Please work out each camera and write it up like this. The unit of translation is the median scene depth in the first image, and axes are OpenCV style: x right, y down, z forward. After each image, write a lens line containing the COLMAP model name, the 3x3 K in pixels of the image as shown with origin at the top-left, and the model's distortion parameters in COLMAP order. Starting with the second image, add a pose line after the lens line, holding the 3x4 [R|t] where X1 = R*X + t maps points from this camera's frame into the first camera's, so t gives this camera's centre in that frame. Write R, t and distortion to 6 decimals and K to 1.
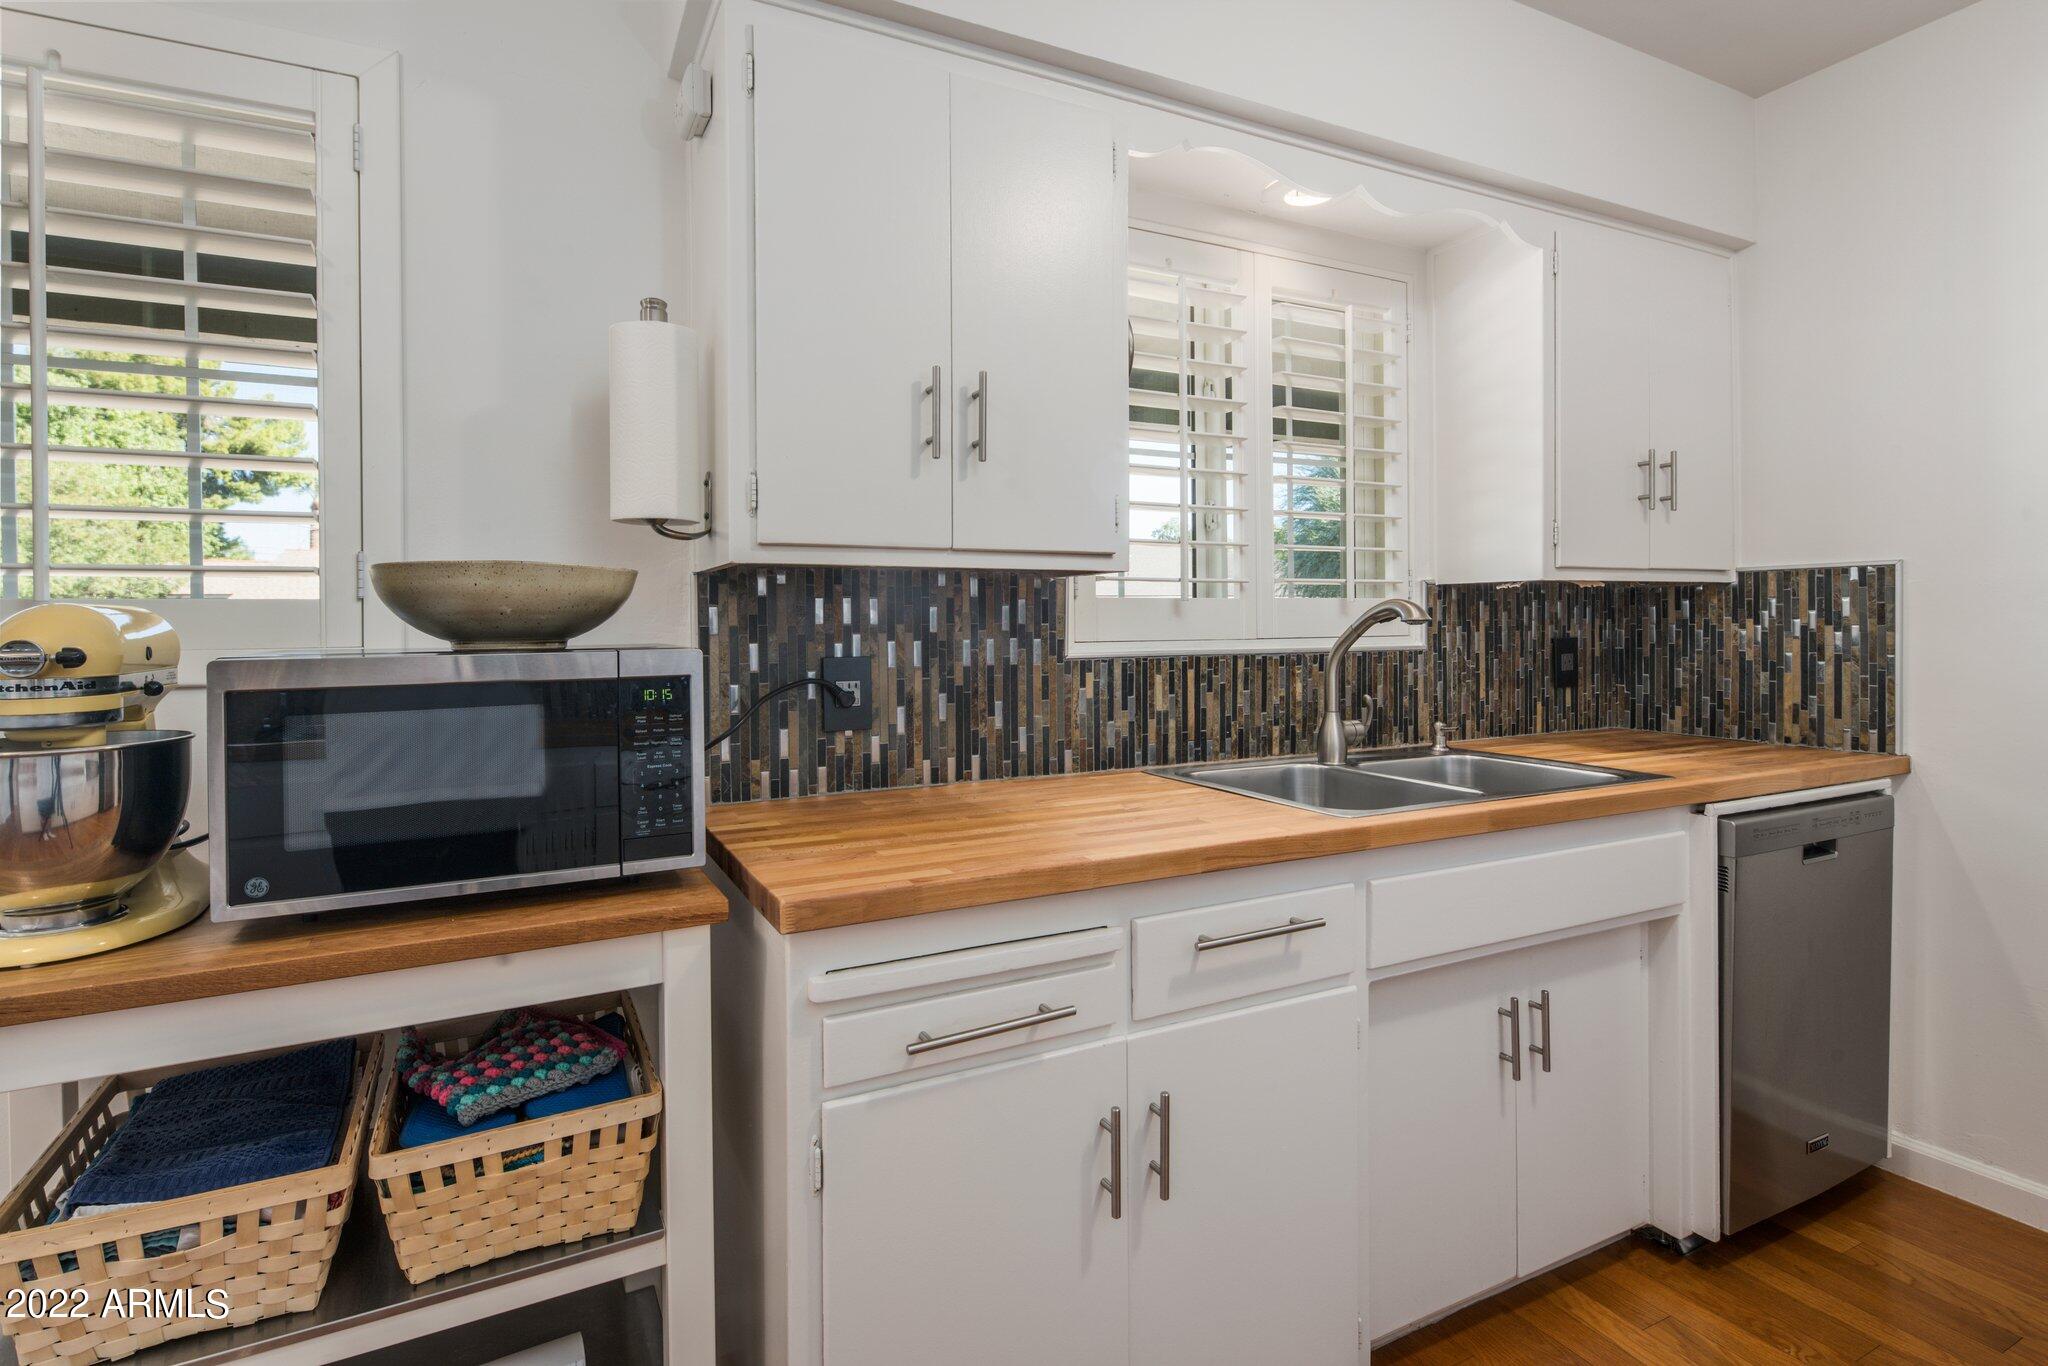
lens RADIAL K [[992.2, 0, 1006.2], [0, 992.2, 627.7], [0, 0, 1]] dist [0.000365, -0.001744]
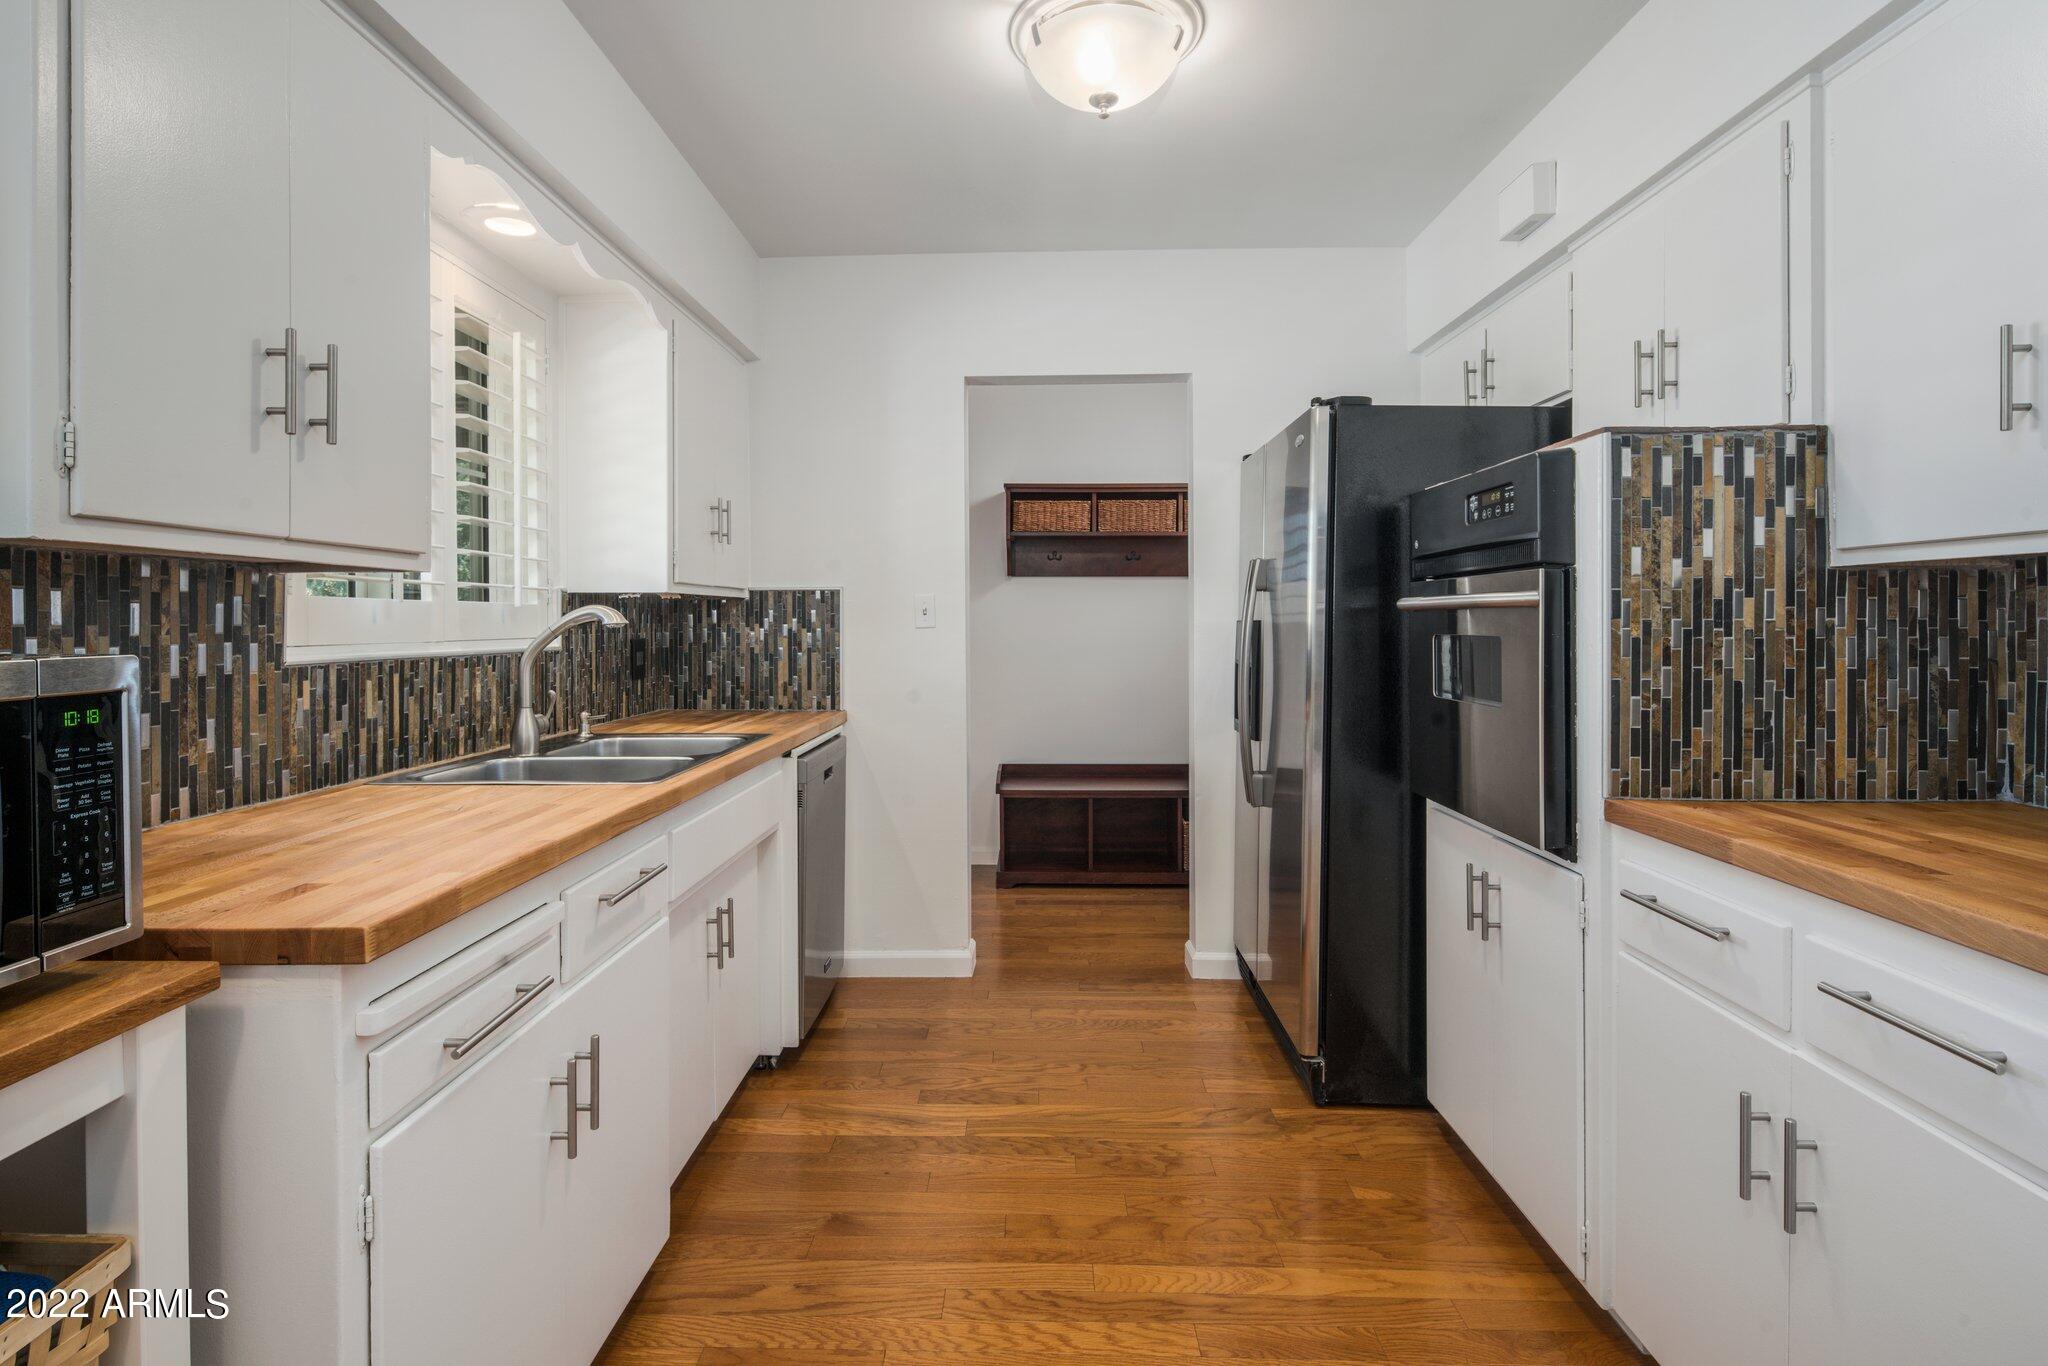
lens RADIAL K [[992.2, 0, 1006.2], [0, 992.2, 627.7], [0, 0, 1]] dist [0.000365, -0.001744]
pose [[0.468742, 0.001507, 0.883334, -0.403006], [0.003577, 0.999987, -0.003604, 0.003255], [-0.883328, 0.004850, 0.468730, 0.028103]]
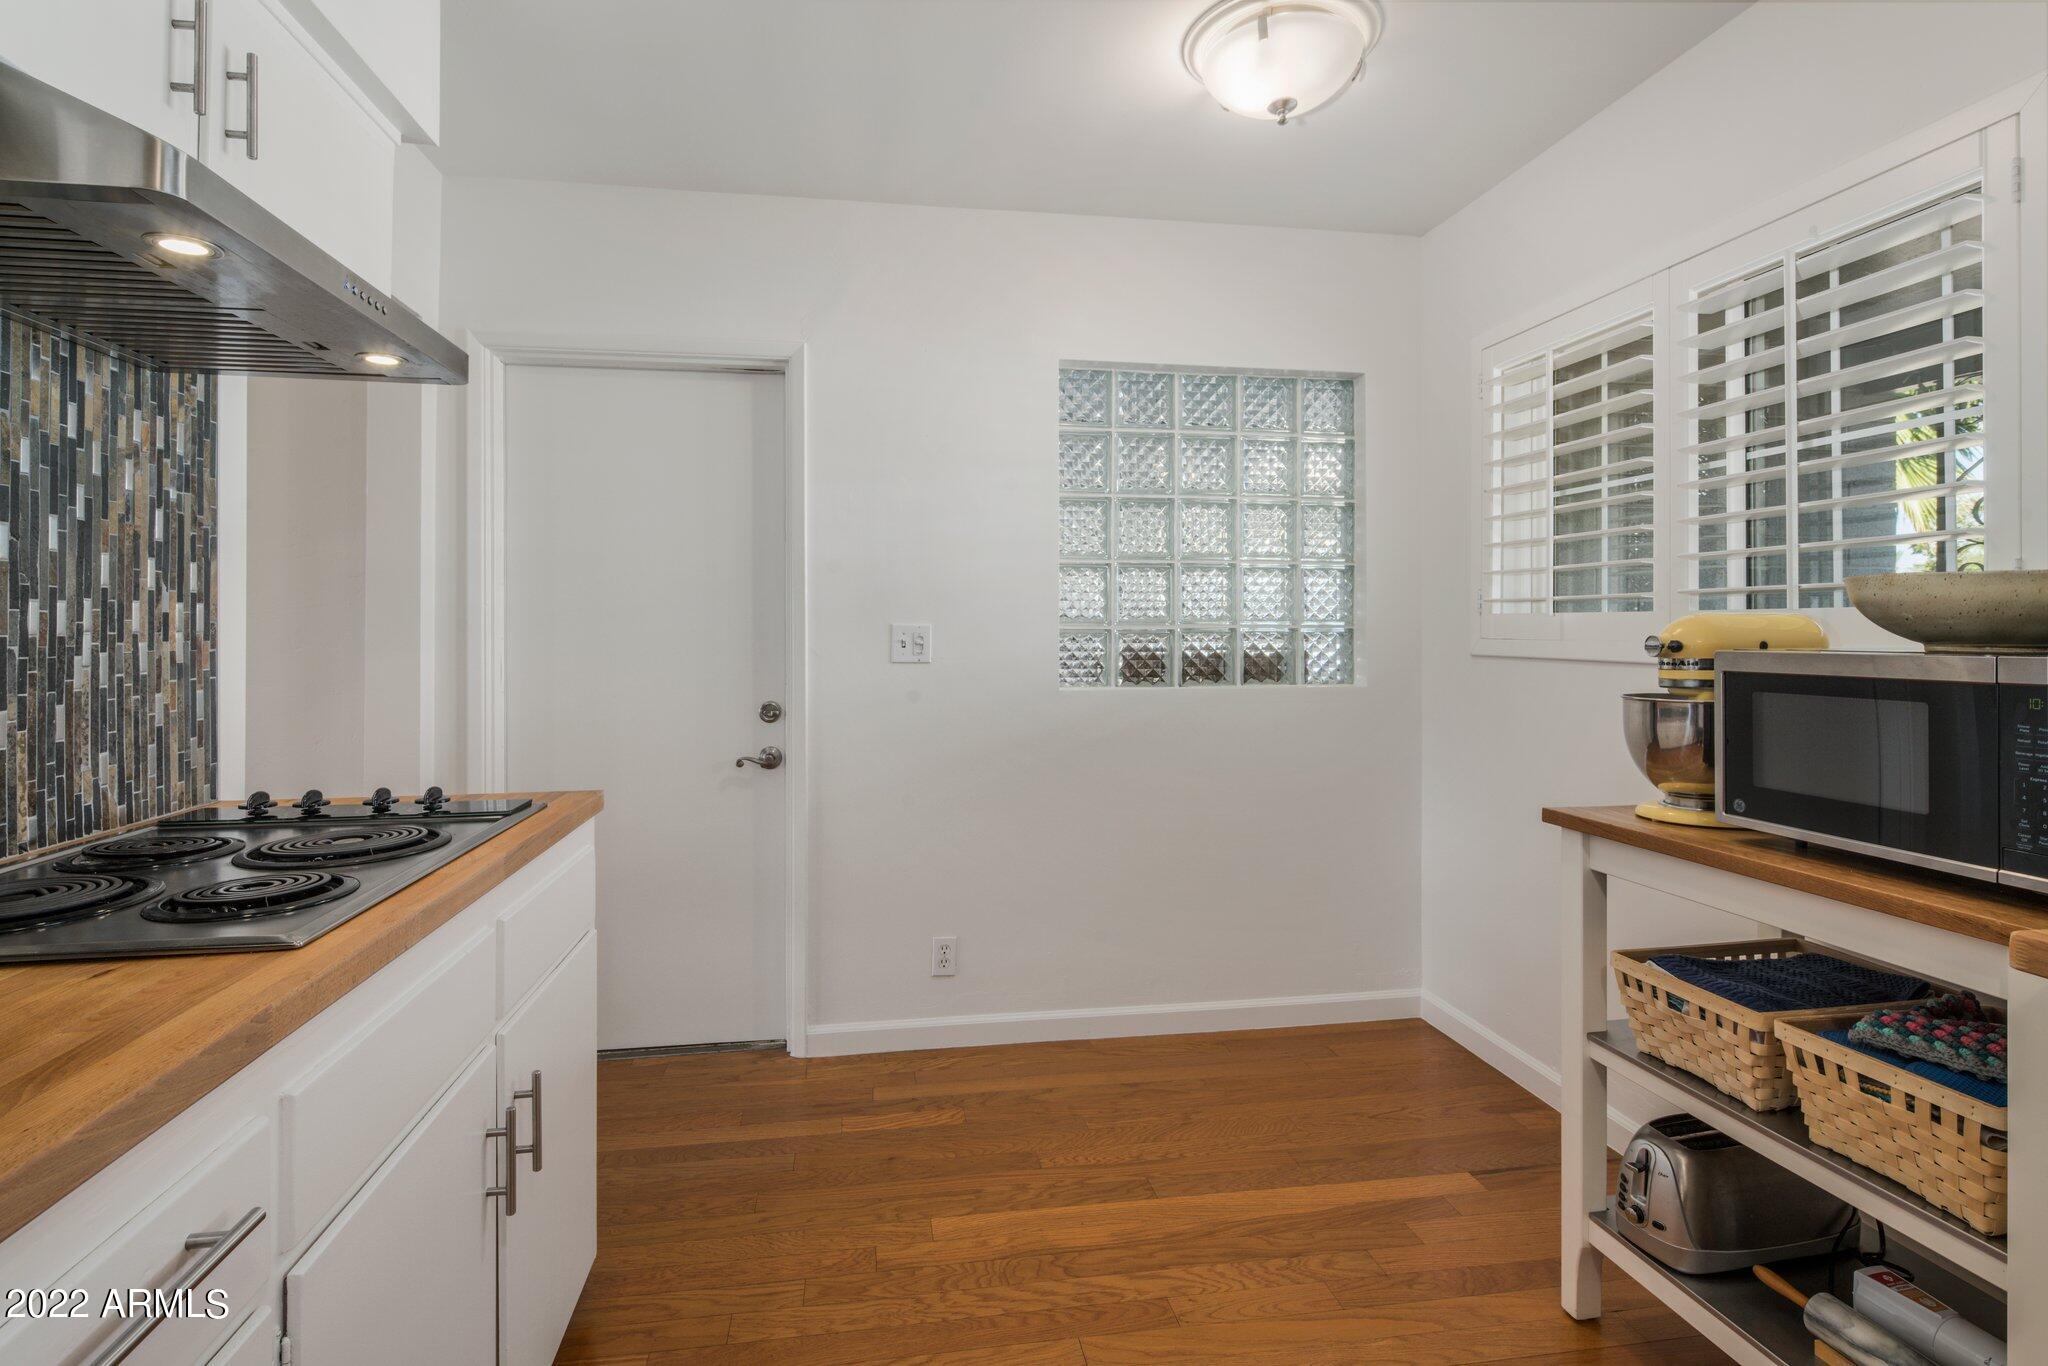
lens RADIAL K [[992.2, 0, 1006.2], [0, 992.2, 627.7], [0, 0, 1]] dist [0.000365, -0.001744]
pose [[-0.298112, 0.009141, -0.954487, 0.494860], [-0.001321, 0.999949, 0.009989, -0.007910], [0.954530, 0.004239, -0.298085, 0.202547]]
